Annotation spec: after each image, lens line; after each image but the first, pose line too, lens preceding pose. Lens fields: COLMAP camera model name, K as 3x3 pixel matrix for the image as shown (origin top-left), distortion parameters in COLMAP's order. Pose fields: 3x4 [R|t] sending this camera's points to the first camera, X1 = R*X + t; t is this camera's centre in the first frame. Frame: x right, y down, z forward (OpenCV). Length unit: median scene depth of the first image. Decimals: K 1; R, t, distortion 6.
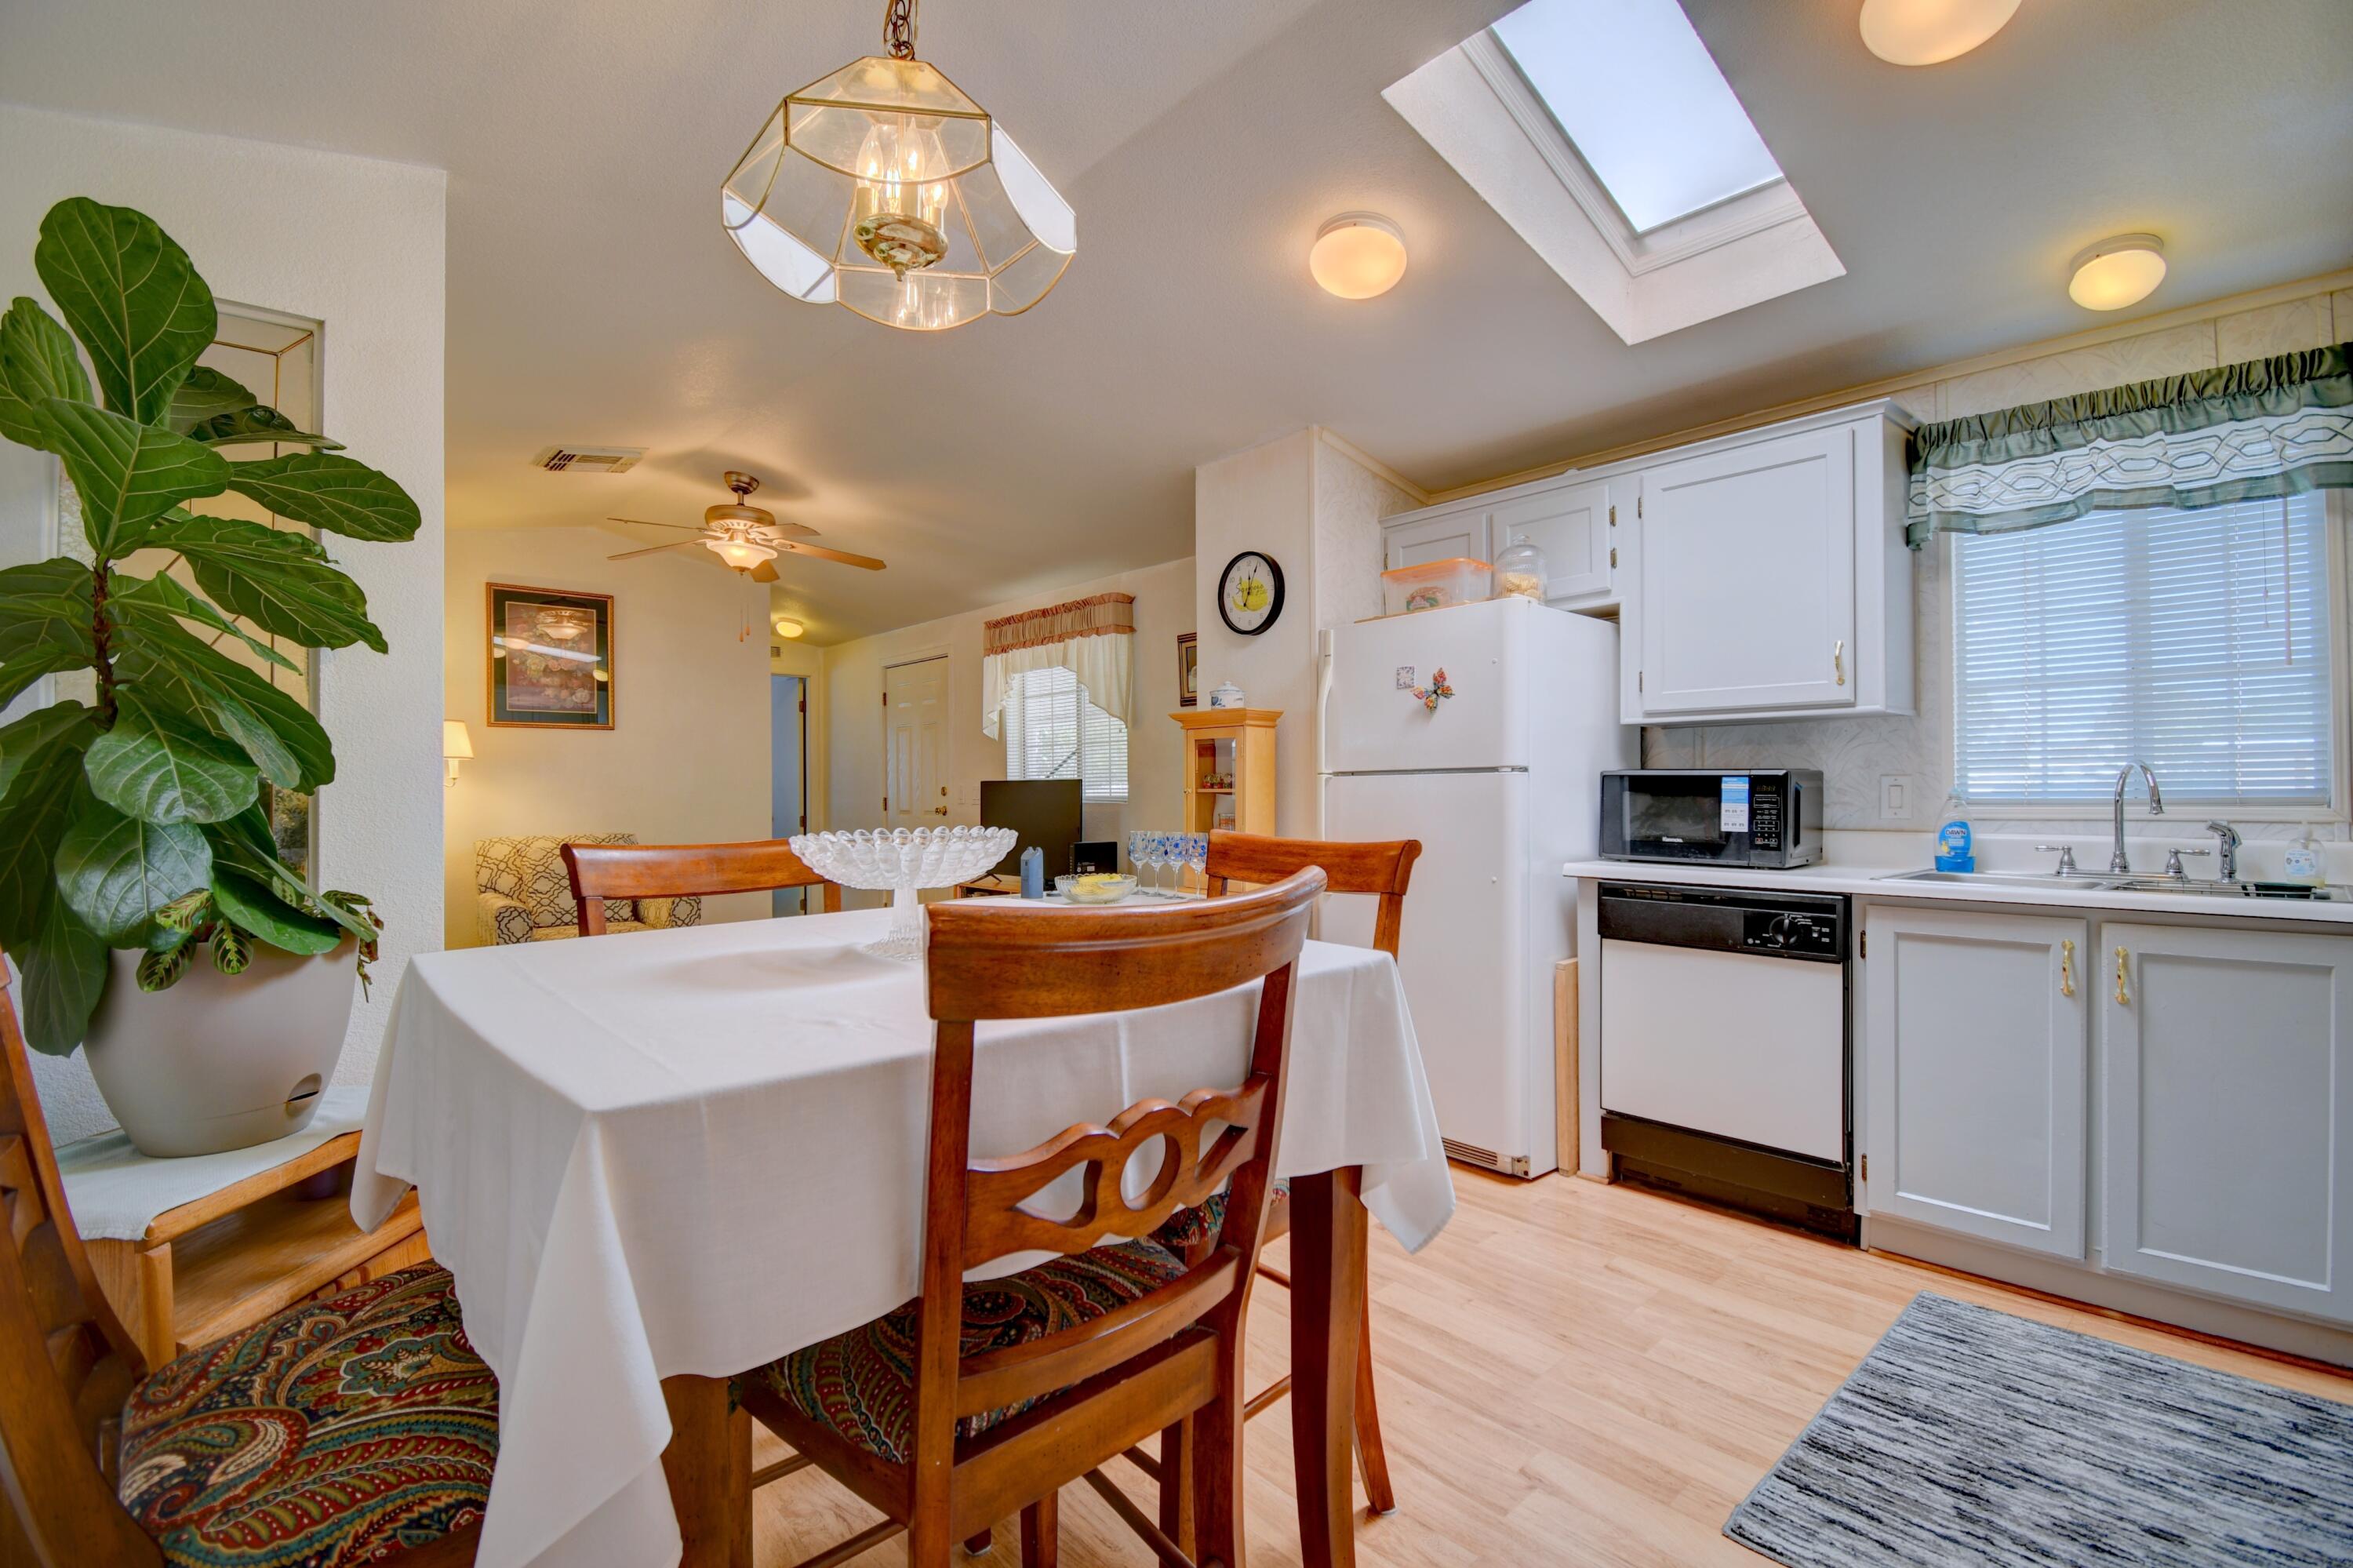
lens RADIAL K [[1027.2, 0, 1176.5], [0, 1027.2, 784.0], [0, 0, 1]] dist [0.003010, -0.023252]
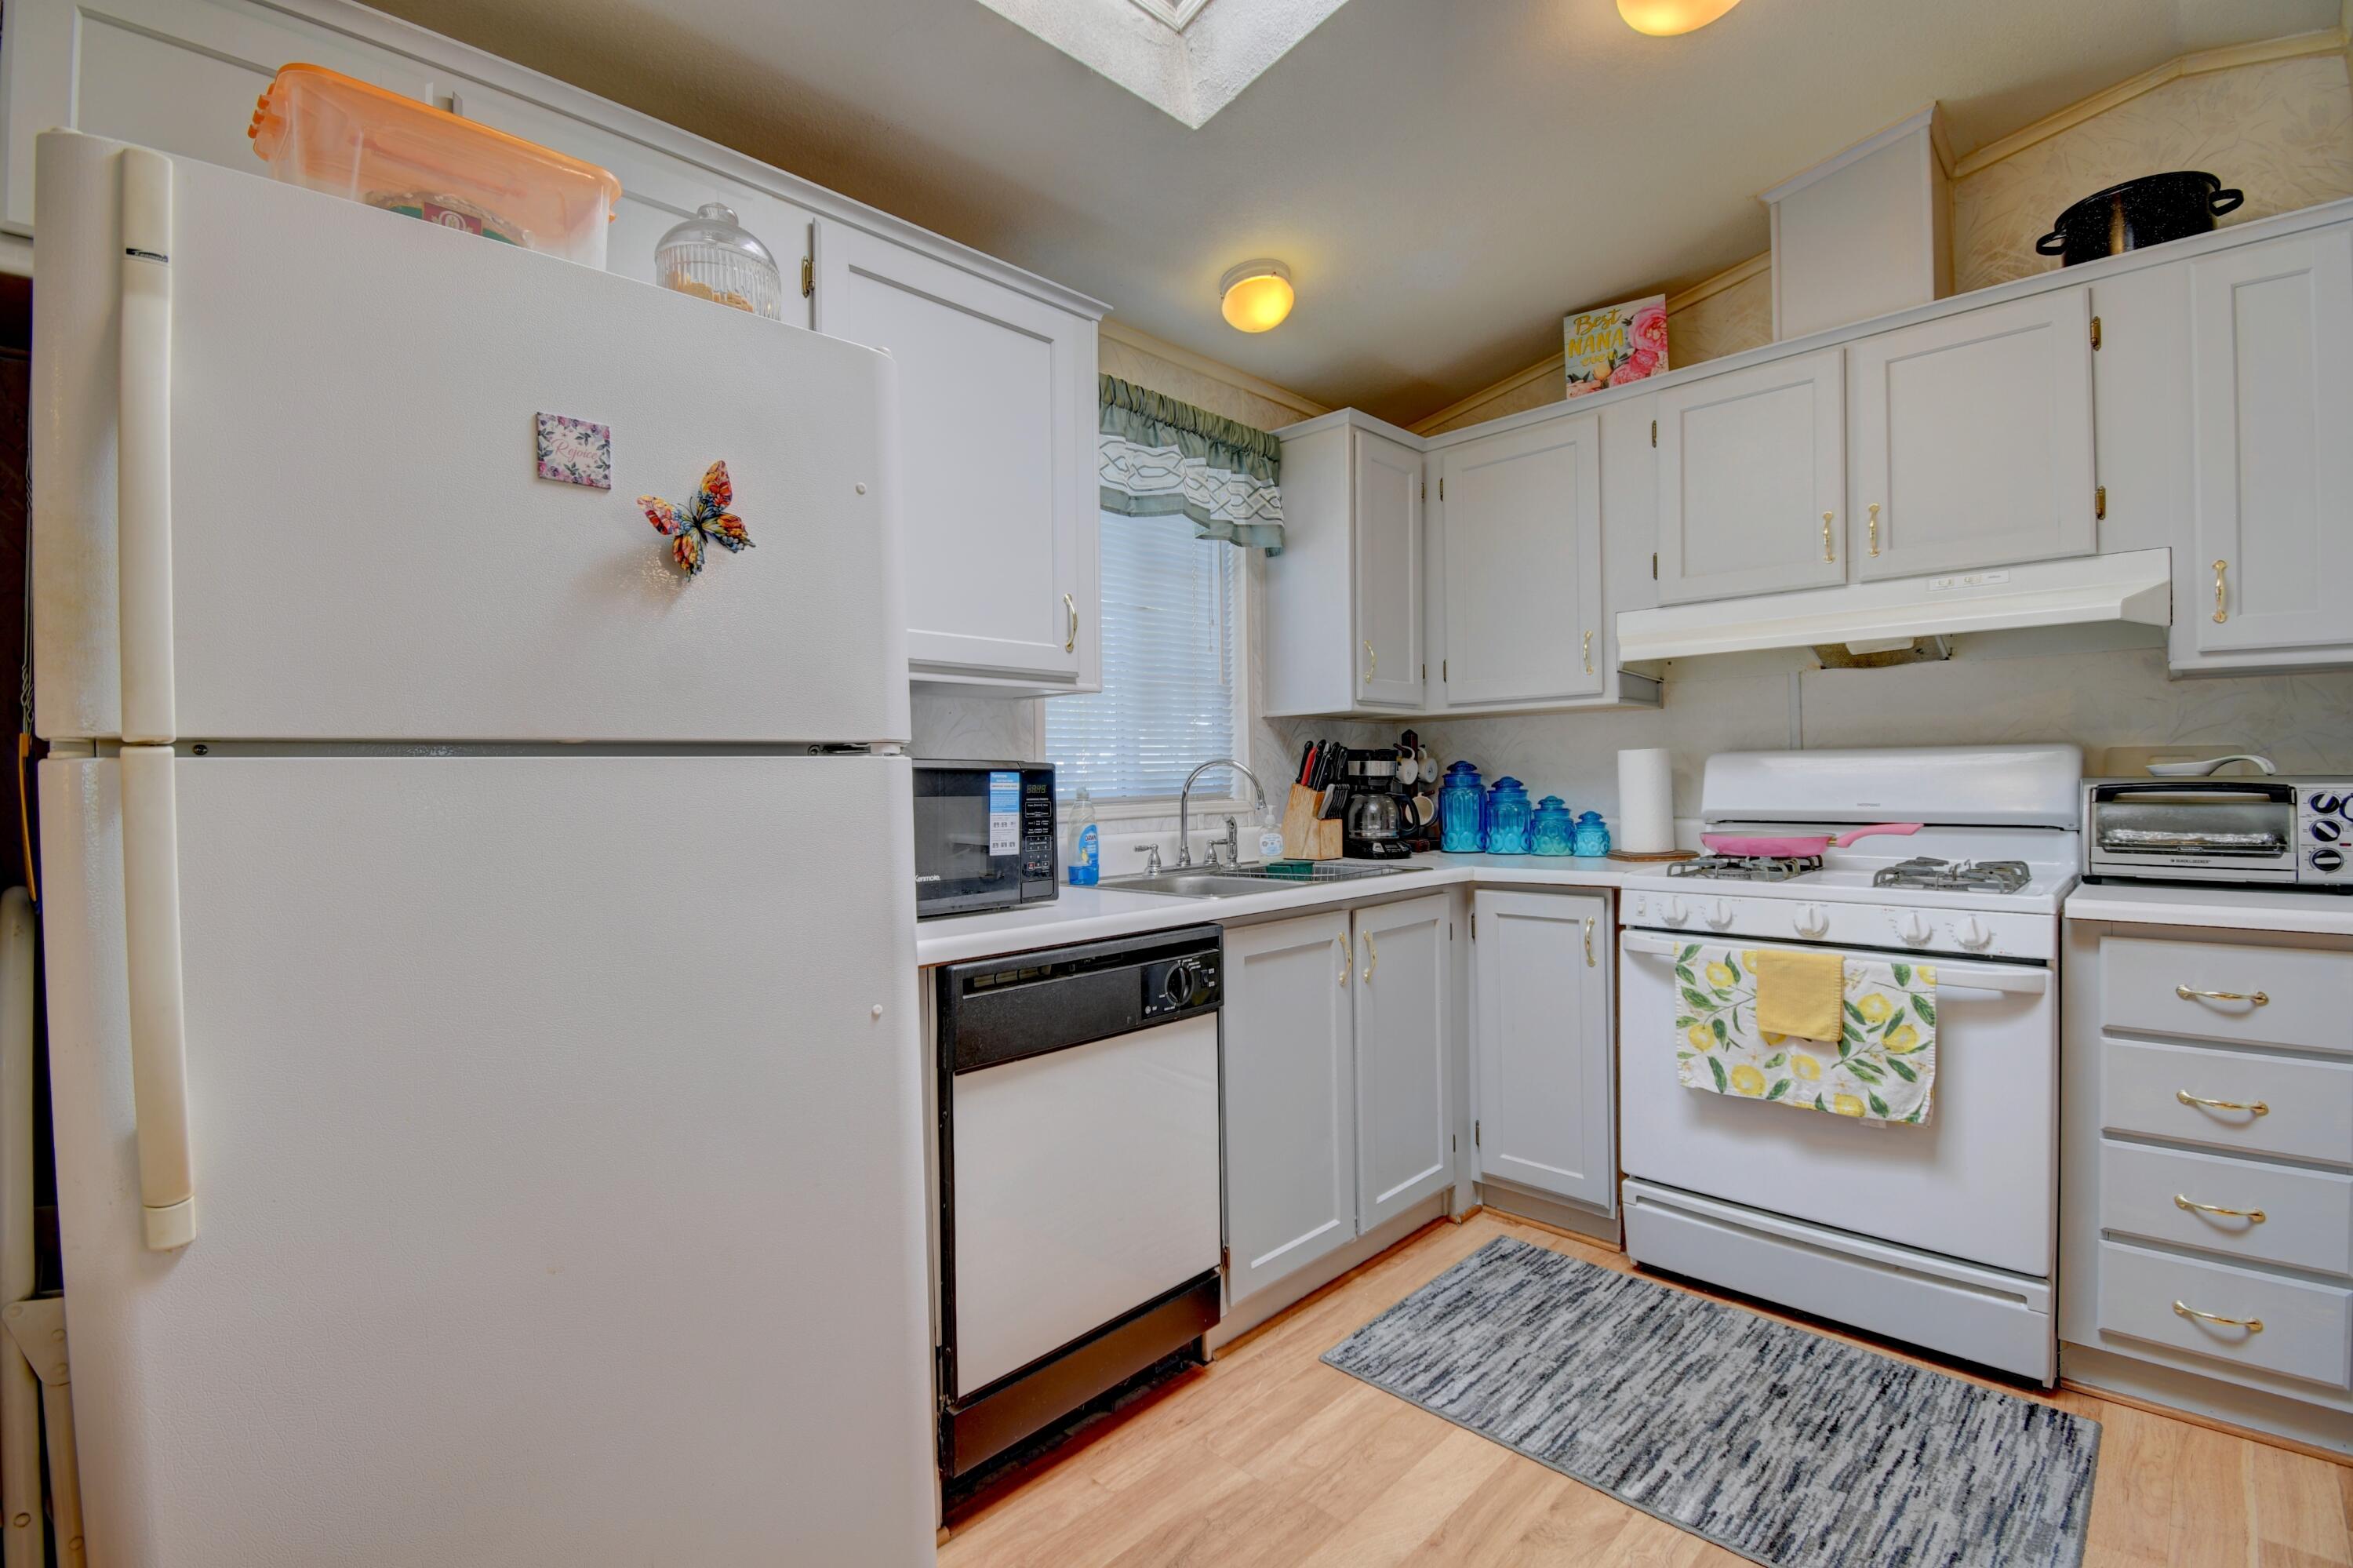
lens RADIAL K [[1027.2, 0, 1176.5], [0, 1027.2, 784.0], [0, 0, 1]] dist [0.003010, -0.023252]
pose [[-0.039436, -0.000526, 0.999222, -0.134070], [0.011728, 0.999931, 0.000989, 0.001769], [-0.999153, 0.011758, -0.039427, 1.062936]]
